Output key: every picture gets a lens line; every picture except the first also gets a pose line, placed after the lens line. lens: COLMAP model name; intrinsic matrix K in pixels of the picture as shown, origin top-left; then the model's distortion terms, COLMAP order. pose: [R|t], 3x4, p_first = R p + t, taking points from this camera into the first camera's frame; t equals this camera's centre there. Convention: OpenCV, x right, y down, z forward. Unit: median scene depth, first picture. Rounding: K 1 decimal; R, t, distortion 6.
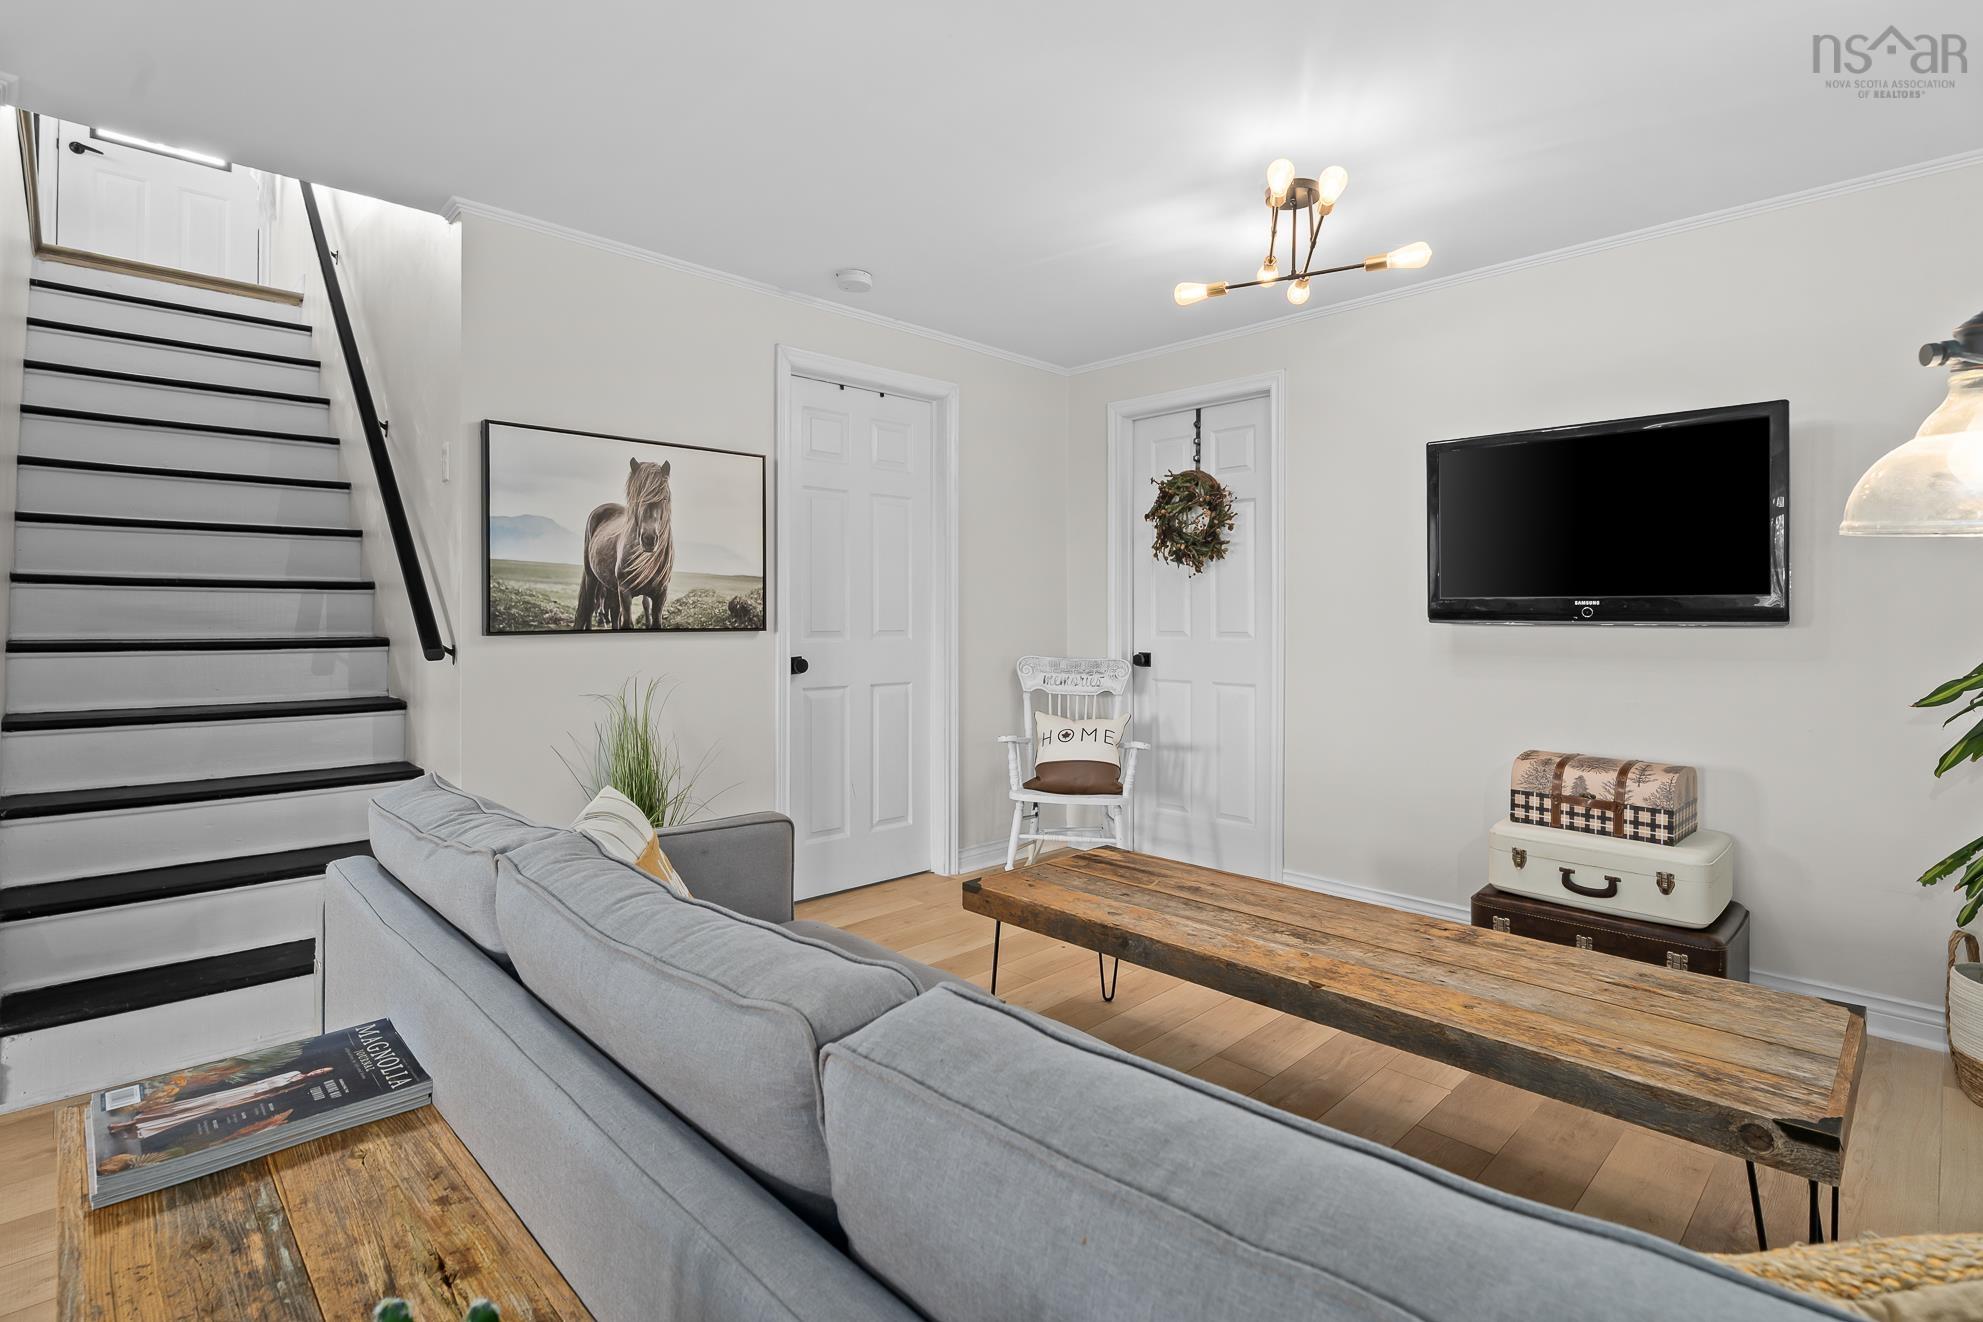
lens RADIAL K [[951.5, 0, 971.8], [0, 951.5, 607.3], [0, 0, 1]] dist [-0.003688, -0.002709]
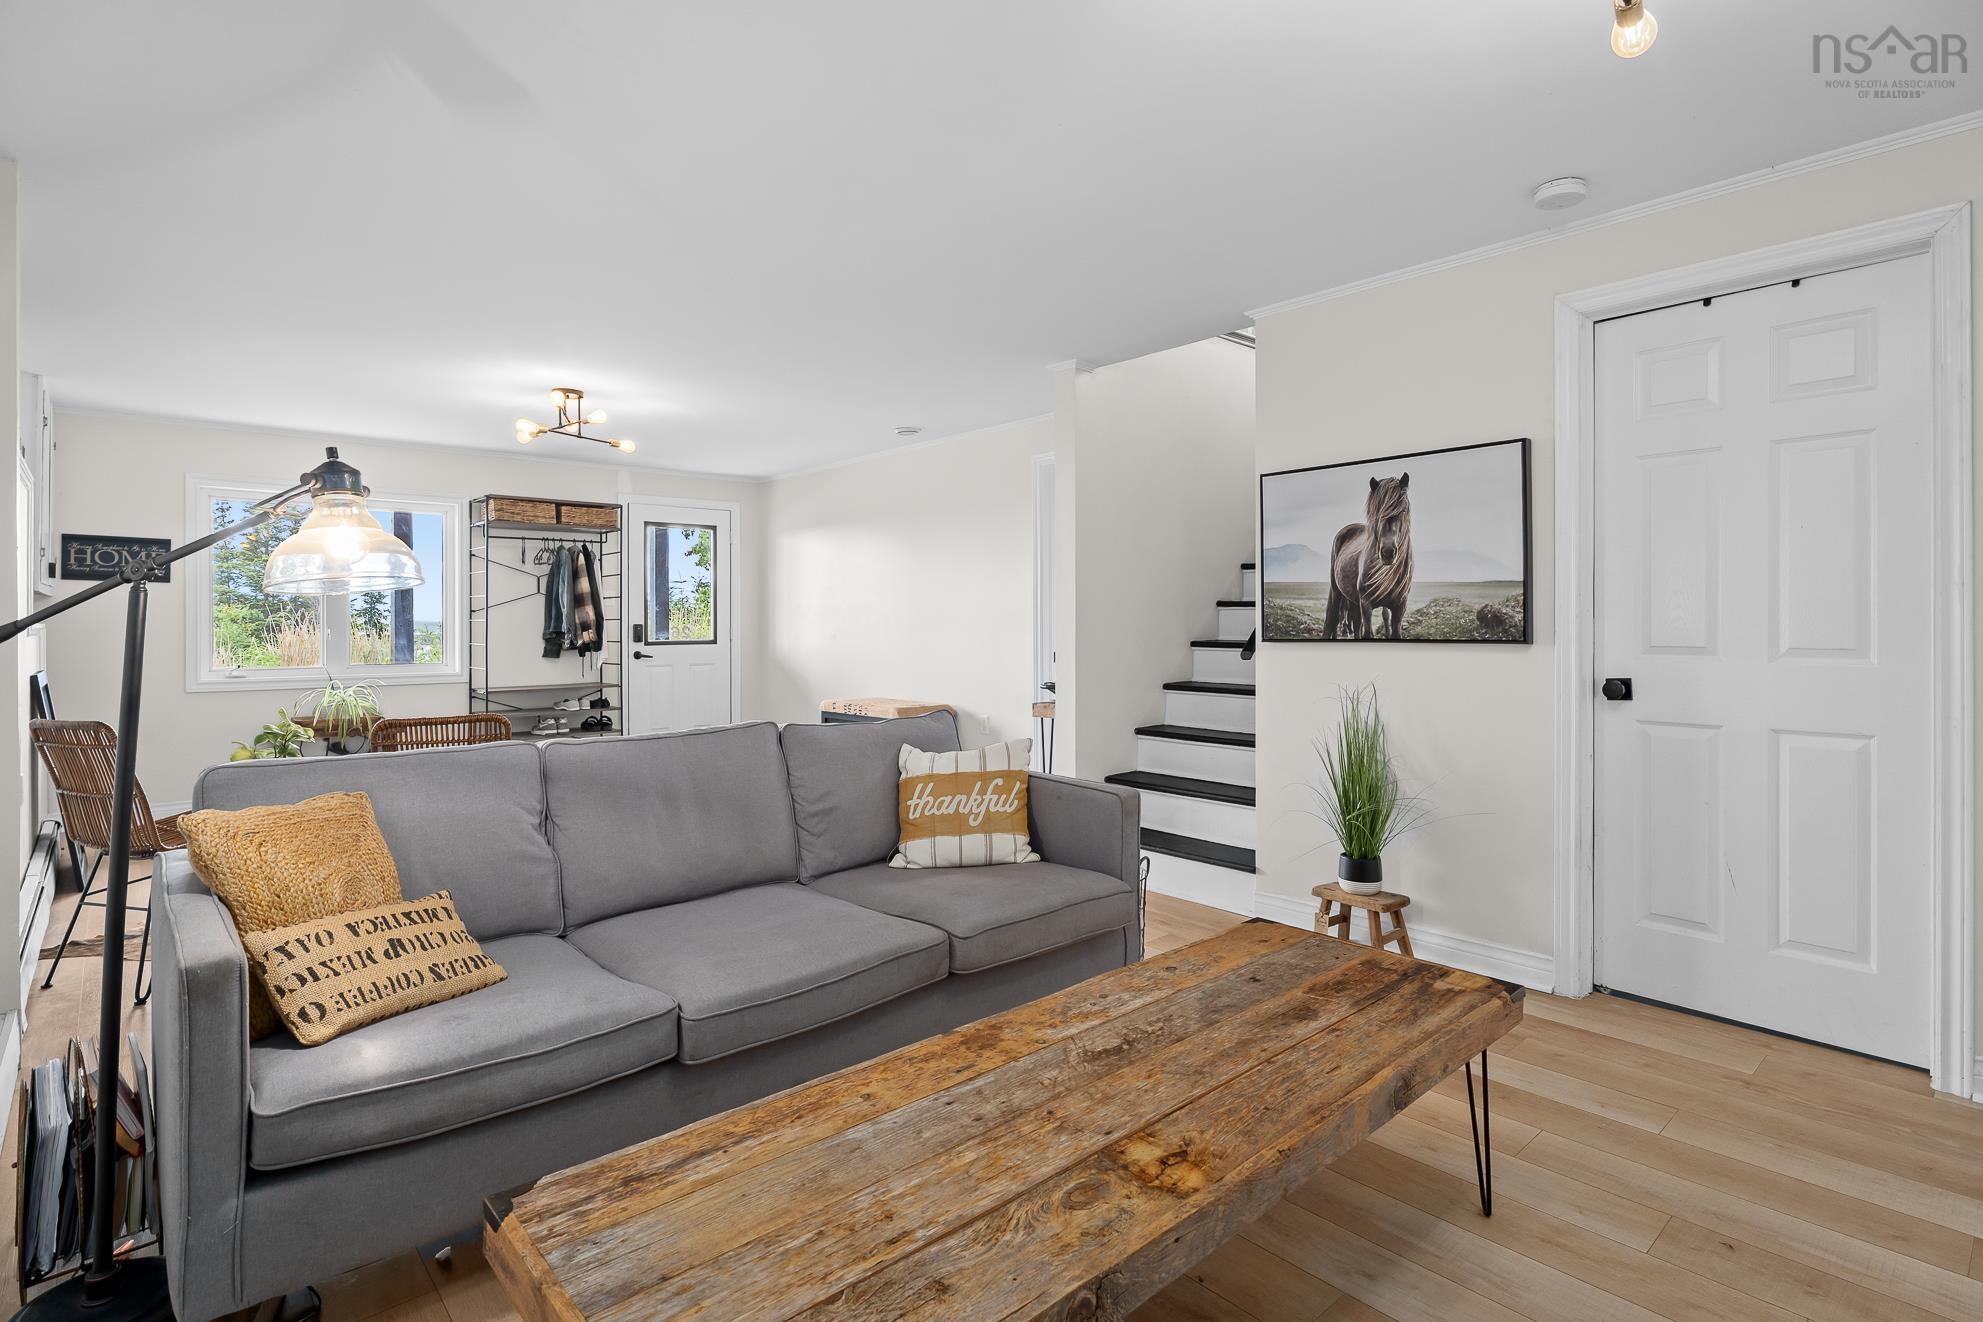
lens RADIAL K [[951.5, 0, 979.8], [0, 951.5, 613.2], [0, 0, 1]] dist [-0.003688, -0.002709]
pose [[-0.032608, -0.012352, -0.999392, 0.716888], [0.013316, 0.999830, -0.012792, 0.001815], [0.999379, -0.013725, -0.032438, 0.593628]]
